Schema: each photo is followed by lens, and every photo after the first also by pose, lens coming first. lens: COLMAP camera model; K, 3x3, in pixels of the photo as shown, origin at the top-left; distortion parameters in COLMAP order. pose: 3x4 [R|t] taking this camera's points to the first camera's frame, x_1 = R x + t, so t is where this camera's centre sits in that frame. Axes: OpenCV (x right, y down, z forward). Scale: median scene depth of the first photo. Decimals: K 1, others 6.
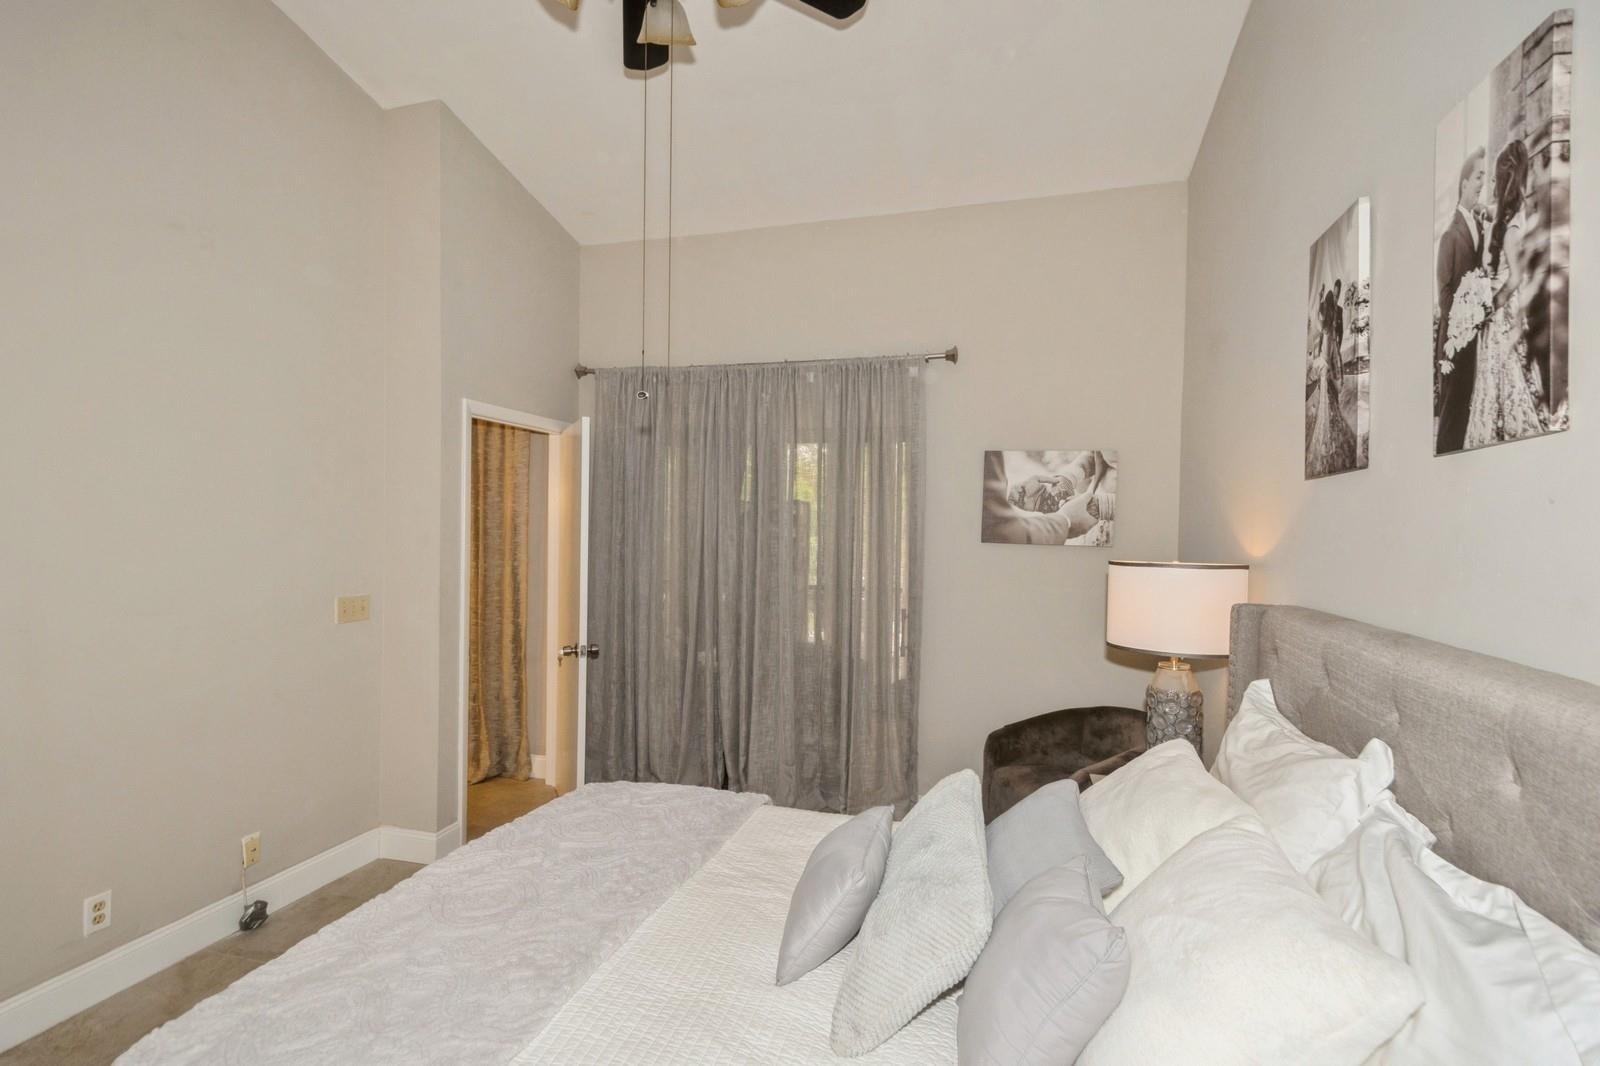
lens RADIAL K [[731.9, 0, 808.7], [0, 731.9, 541.4], [0, 0, 1]] dist [-0.001160, -0.000309]
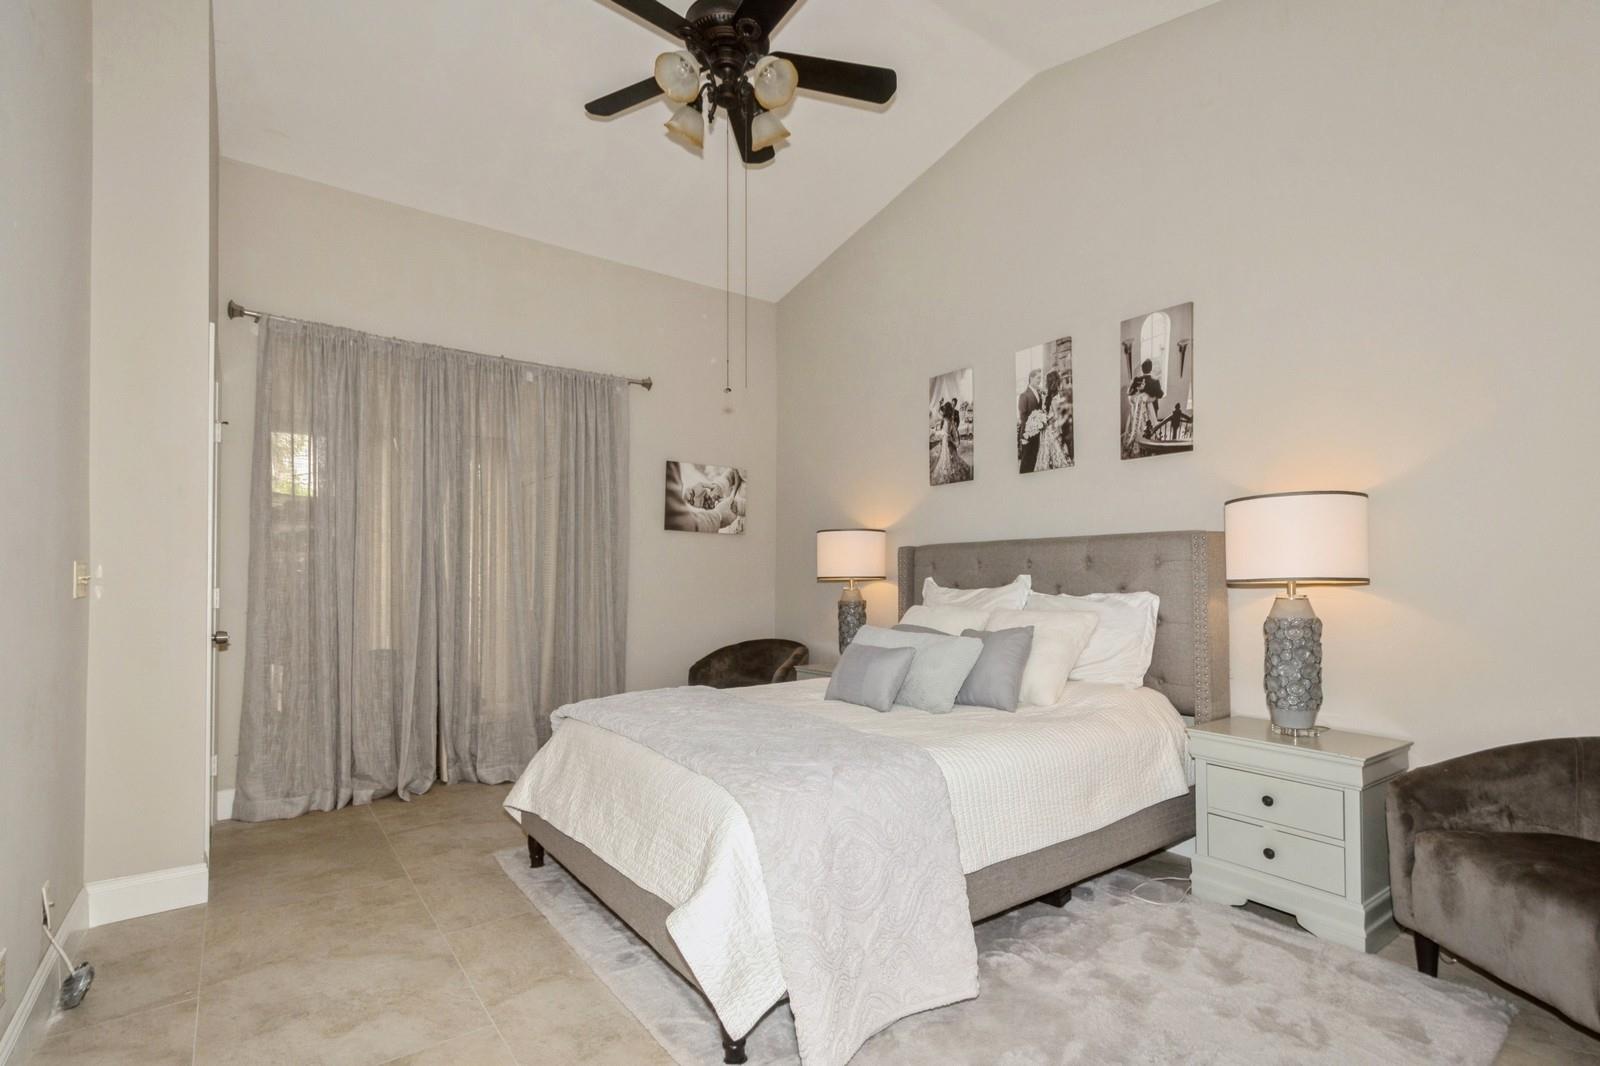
lens RADIAL K [[731.9, 0, 821.6], [0, 731.9, 571.2], [0, 0, 1]] dist [-0.001160, -0.000309]
pose [[0.602321, -0.007139, 0.798222, -1.334967], [0.020797, 0.999761, -0.006751, 0.187769], [-0.797983, 0.020667, 0.602325, -0.035955]]
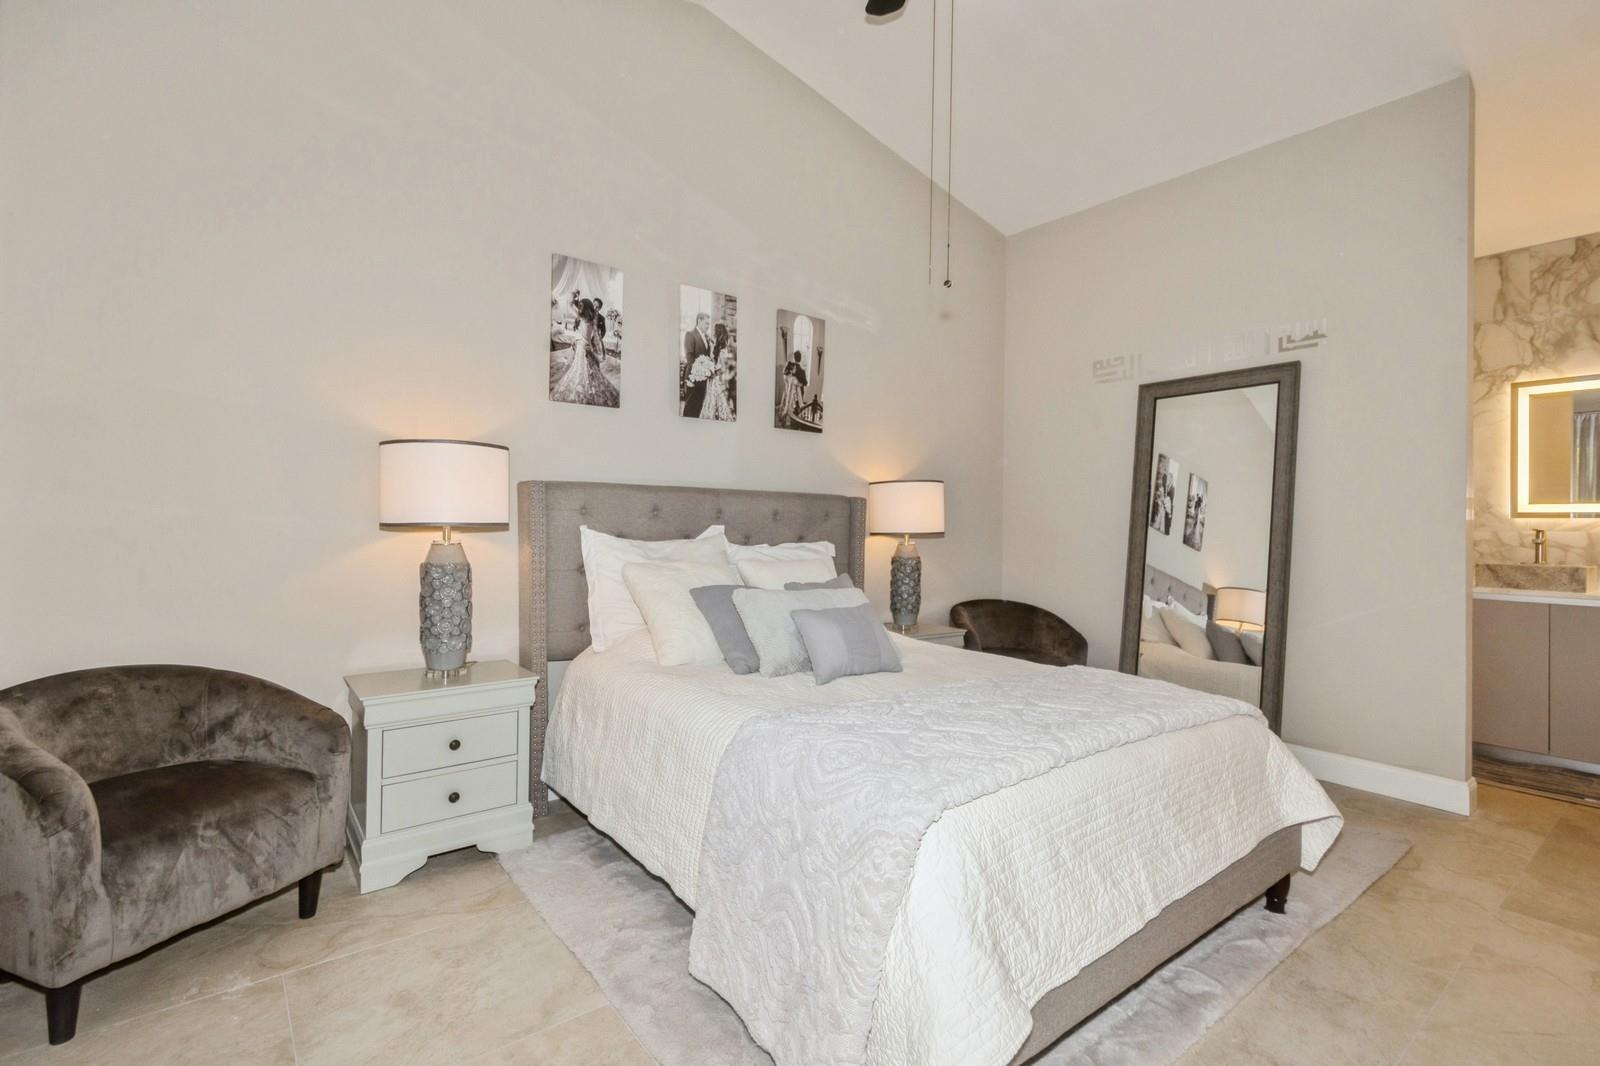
lens RADIAL K [[731.9, 0, 792.7], [0, 731.9, 523.4], [0, 0, 1]] dist [-0.001160, -0.000309]
pose [[-0.800052, -0.018934, 0.599631, -0.738039], [-0.015486, 0.999821, 0.010908, 0.166499], [-0.599730, -0.000559, -0.800202, 2.116058]]
